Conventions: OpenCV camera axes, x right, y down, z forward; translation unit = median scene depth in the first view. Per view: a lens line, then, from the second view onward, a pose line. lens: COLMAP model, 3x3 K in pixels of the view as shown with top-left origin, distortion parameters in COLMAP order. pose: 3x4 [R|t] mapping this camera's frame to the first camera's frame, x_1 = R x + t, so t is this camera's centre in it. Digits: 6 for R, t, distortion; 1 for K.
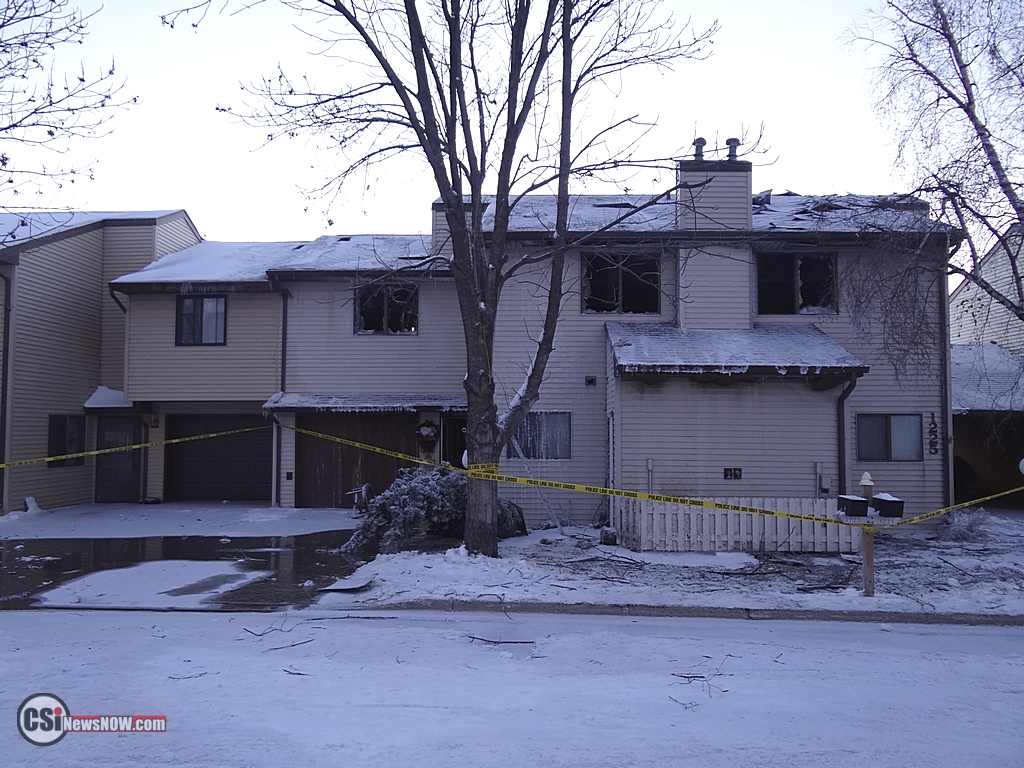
lens RADIAL K [[804.9, 0, 497.9], [0, 804.9, 380.6], [0, 0, 1]] dist [-0.032097, 0.003820]
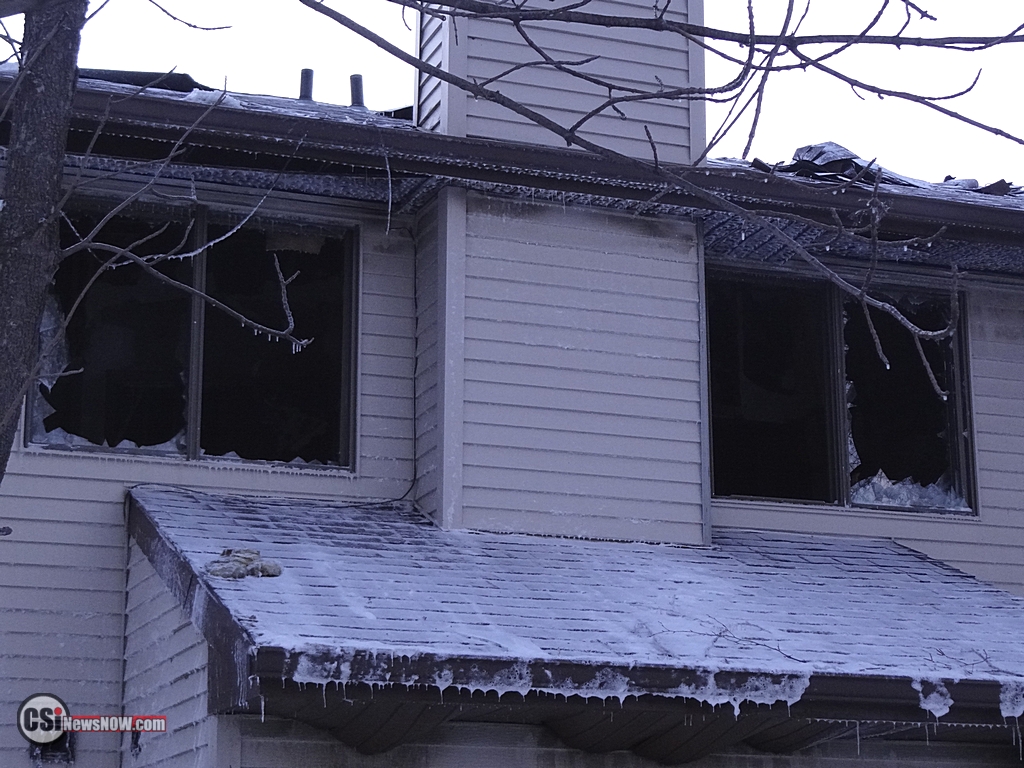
lens RADIAL K [[2237.4, 0, 512.0], [0, 2237.4, 384.0], [0, 0, 1]] dist [0.036509, 0.110573]
pose [[0.916279, 0.086577, 0.391071, -0.021971], [-0.013509, 0.982484, -0.185854, 0.017620], [-0.400312, 0.165011, 0.901400, 0.374570]]
